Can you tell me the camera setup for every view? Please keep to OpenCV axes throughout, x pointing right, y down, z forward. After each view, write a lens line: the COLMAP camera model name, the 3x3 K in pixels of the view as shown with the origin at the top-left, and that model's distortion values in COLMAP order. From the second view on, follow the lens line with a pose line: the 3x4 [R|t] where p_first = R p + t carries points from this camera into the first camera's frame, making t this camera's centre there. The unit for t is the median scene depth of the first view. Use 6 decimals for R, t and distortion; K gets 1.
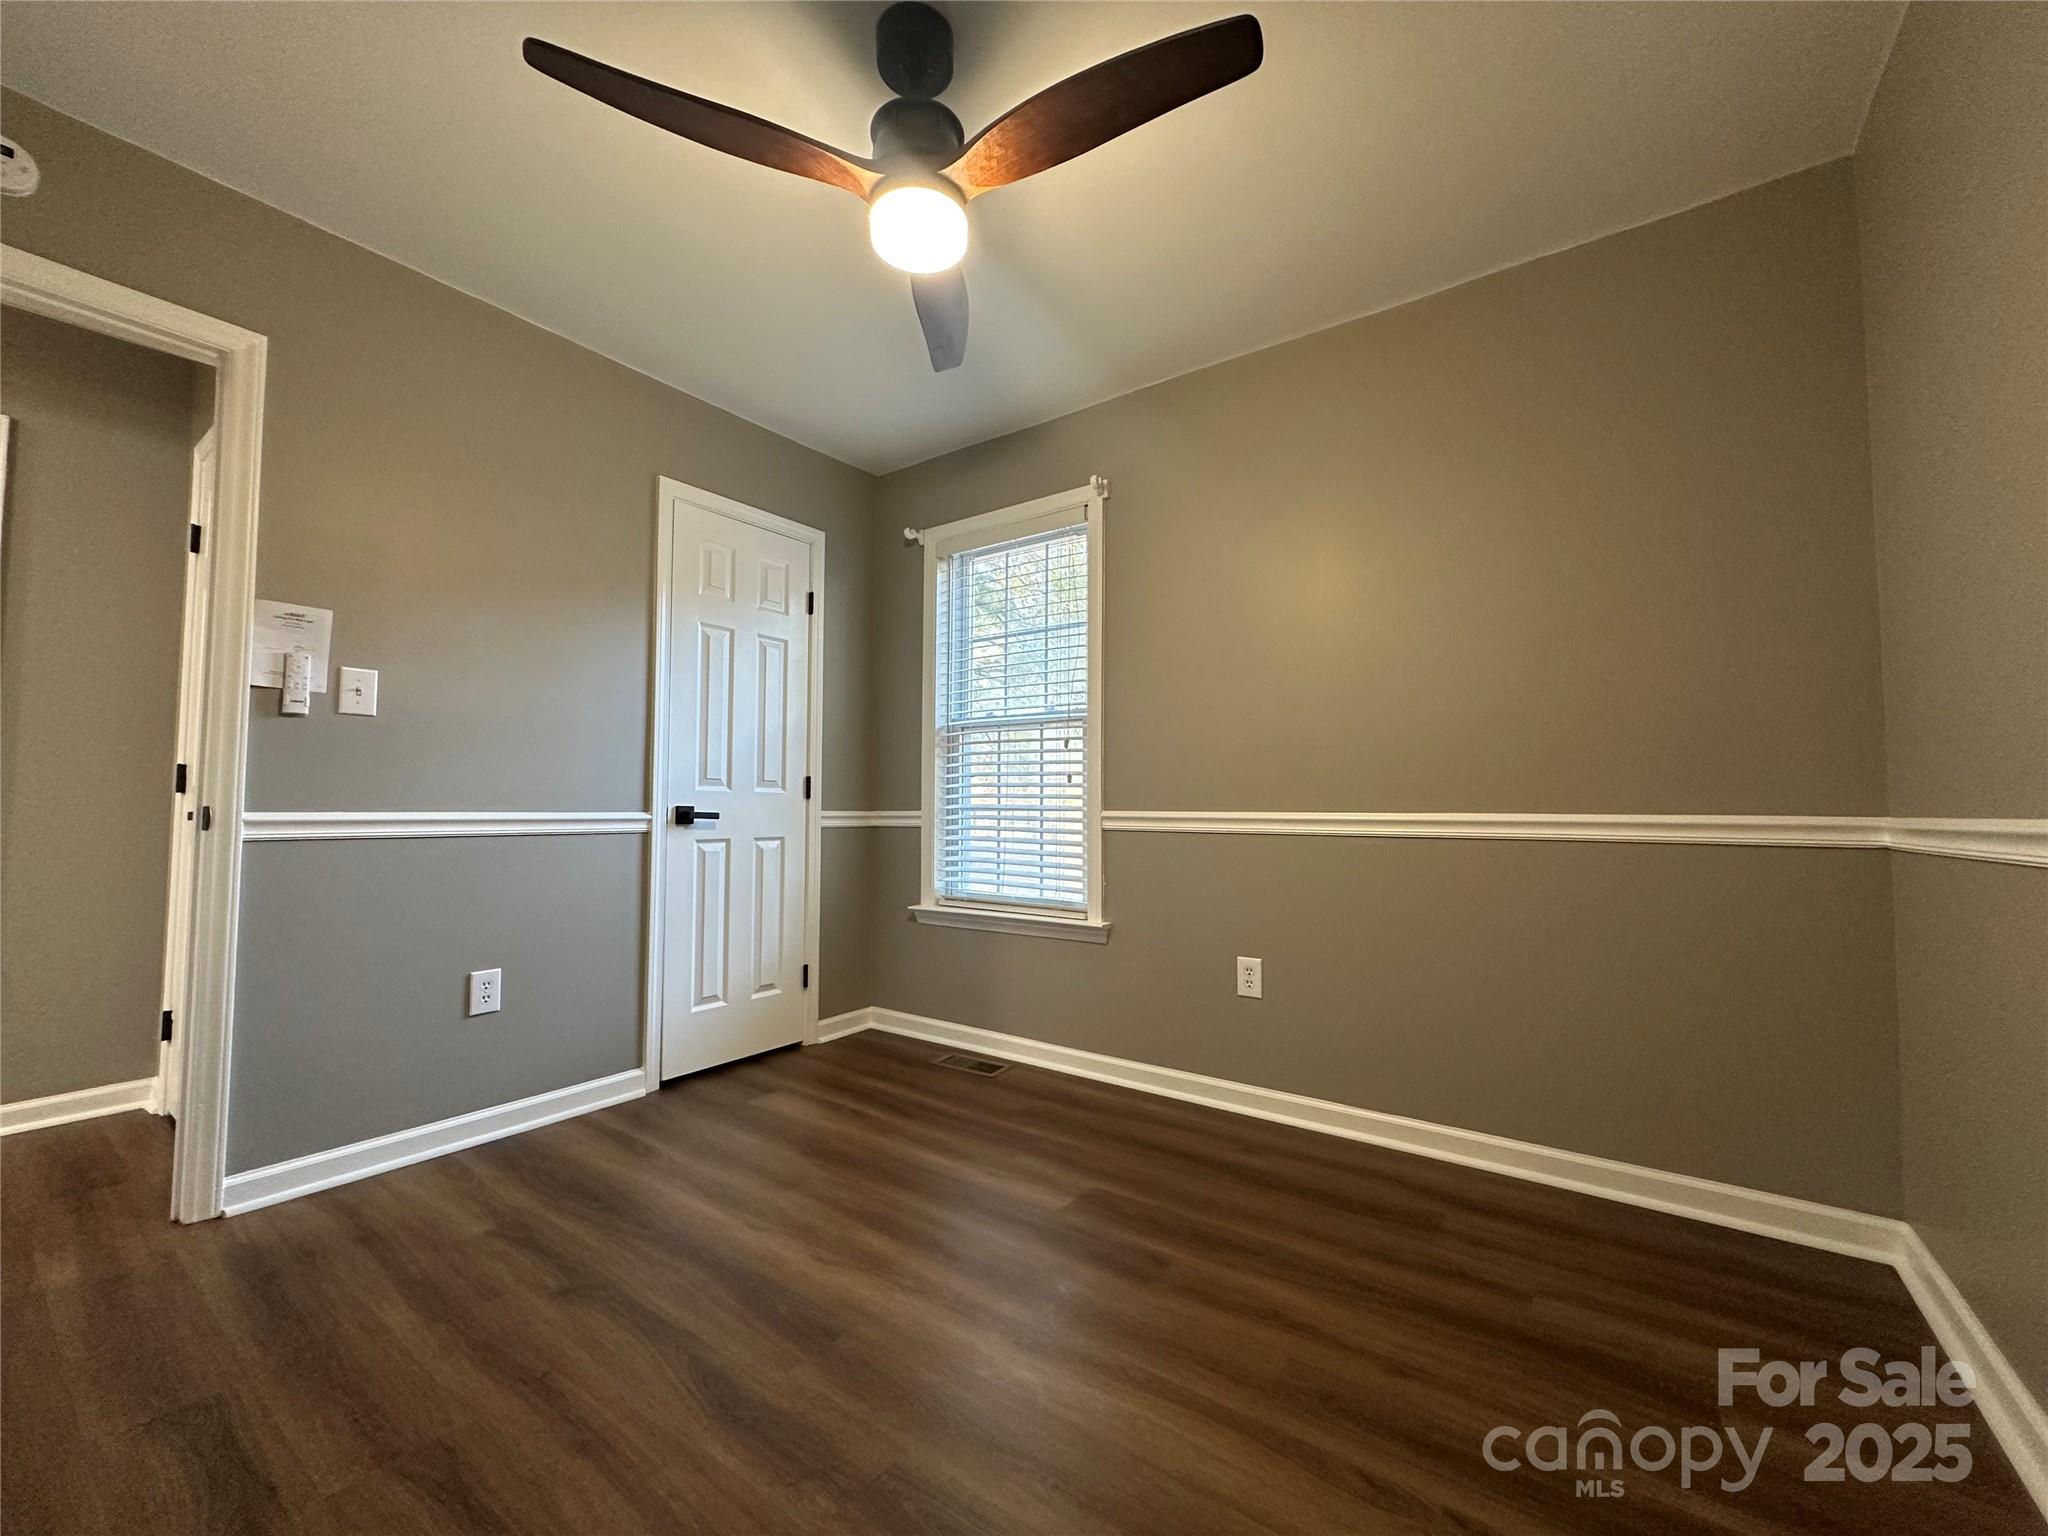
lens RADIAL K [[810.3, 0, 1020.3], [0, 810.3, 763.3], [0, 0, 1]] dist [-0.003014, -0.000326]
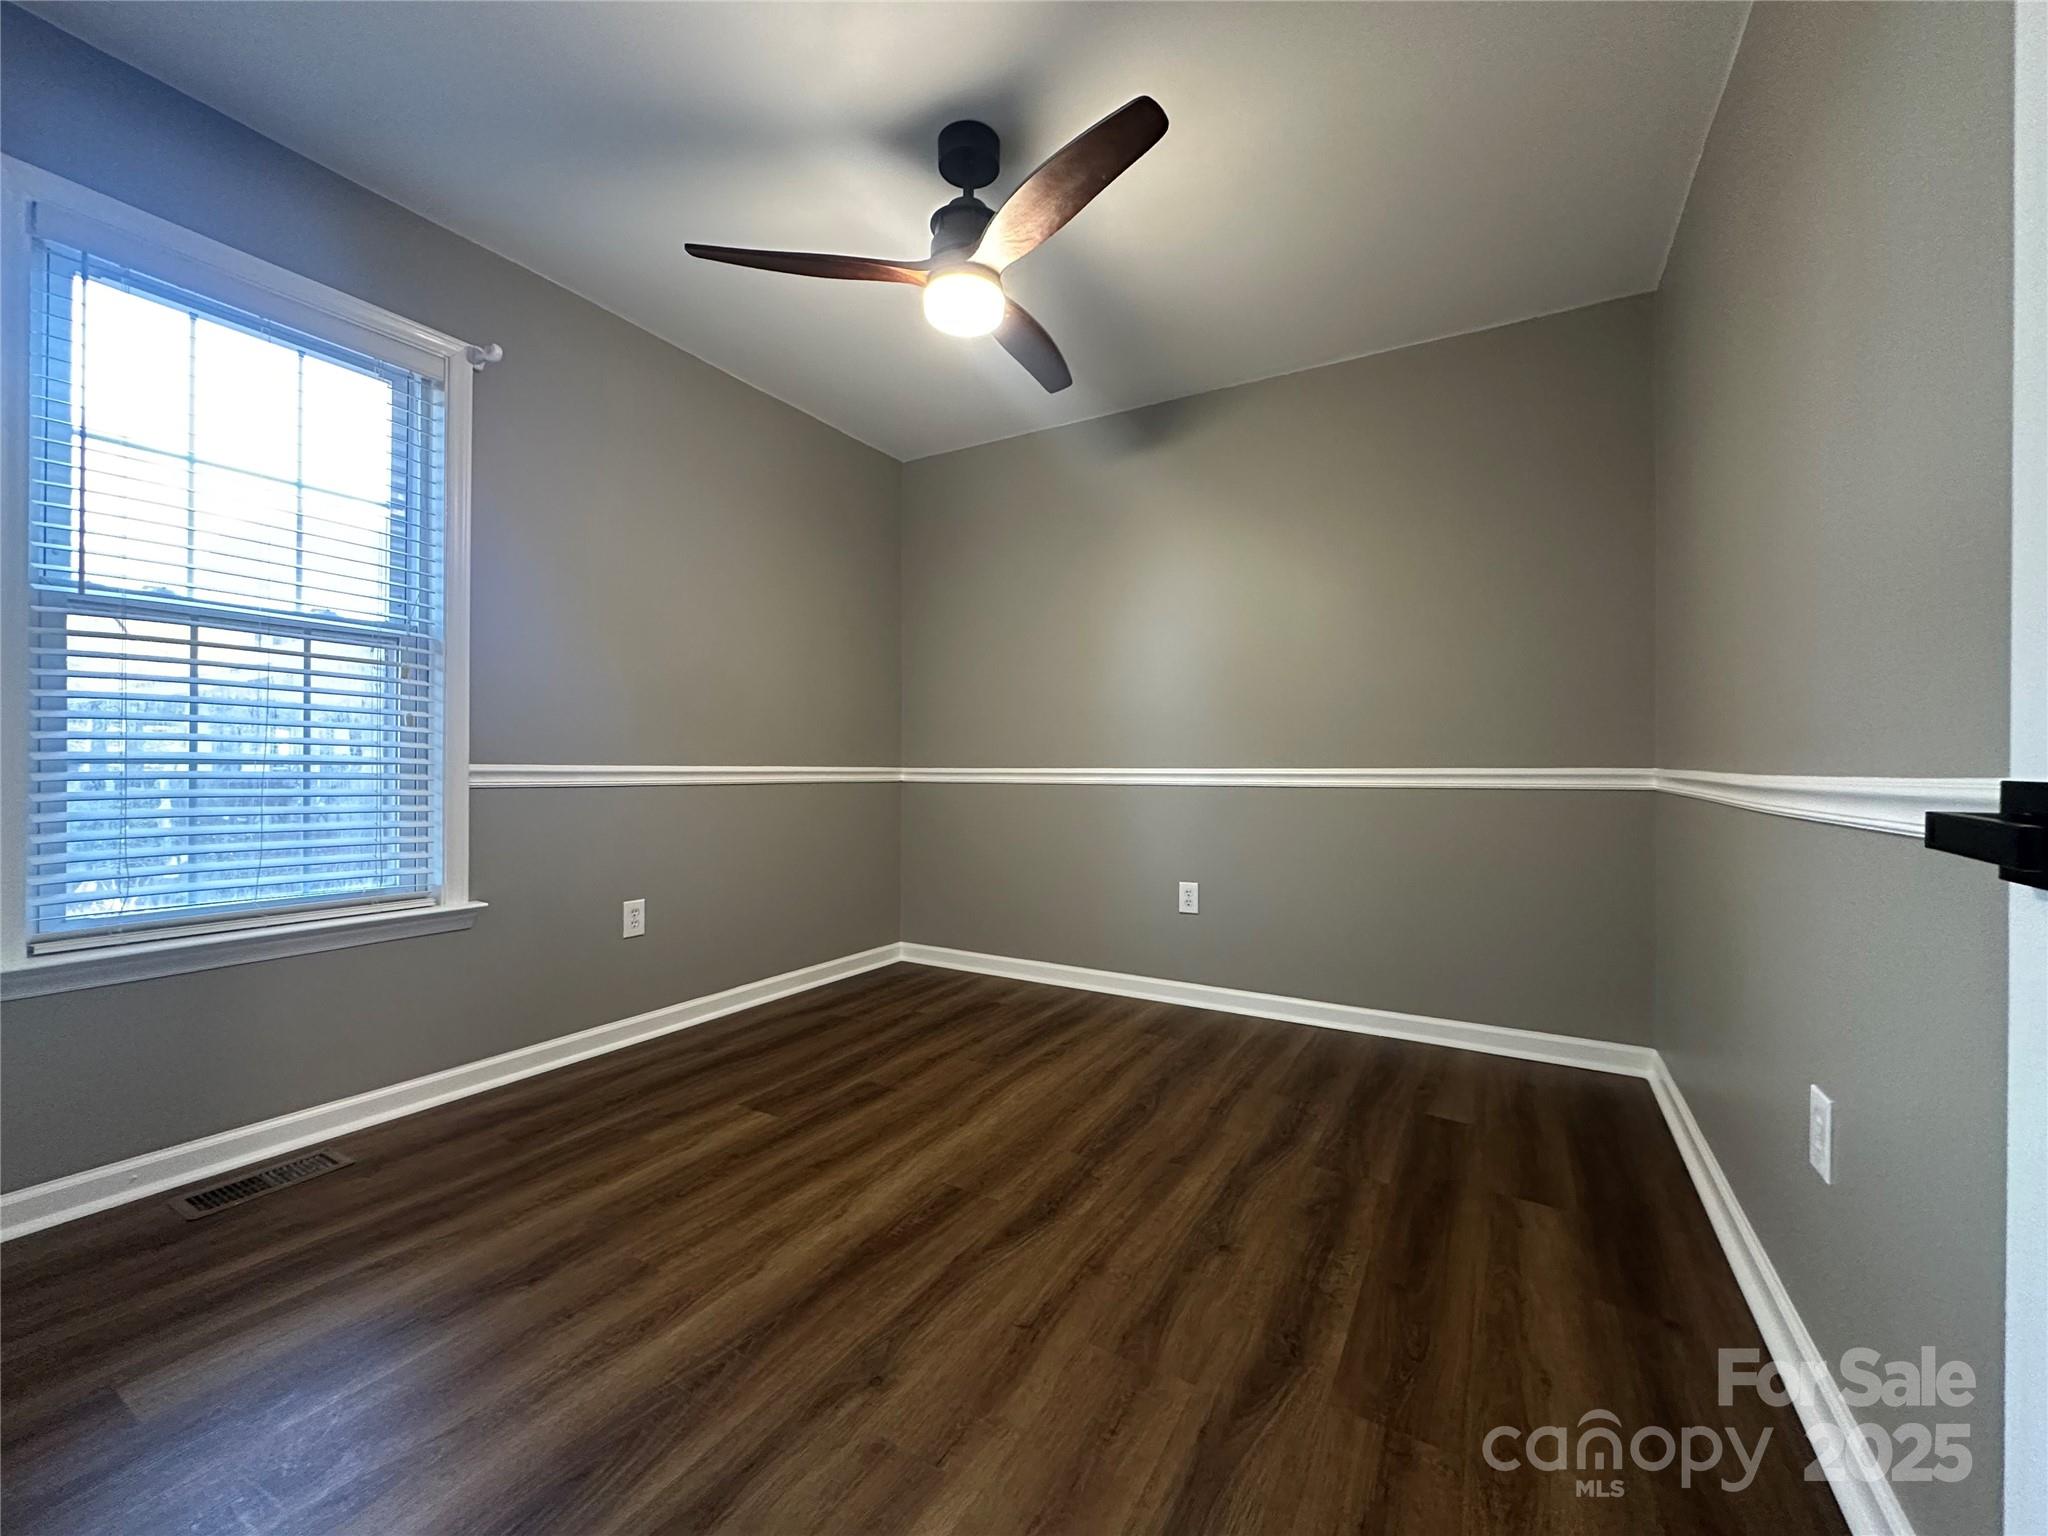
lens RADIAL K [[810.3, 0, 1020.3], [0, 810.3, 763.3], [0, 0, 1]] dist [-0.003014, -0.000326]
pose [[-0.092635, -0.002549, 0.995697, -1.006466], [-0.065641, 0.997837, -0.003552, 0.033269], [-0.993534, -0.065688, -0.092602, 0.719889]]
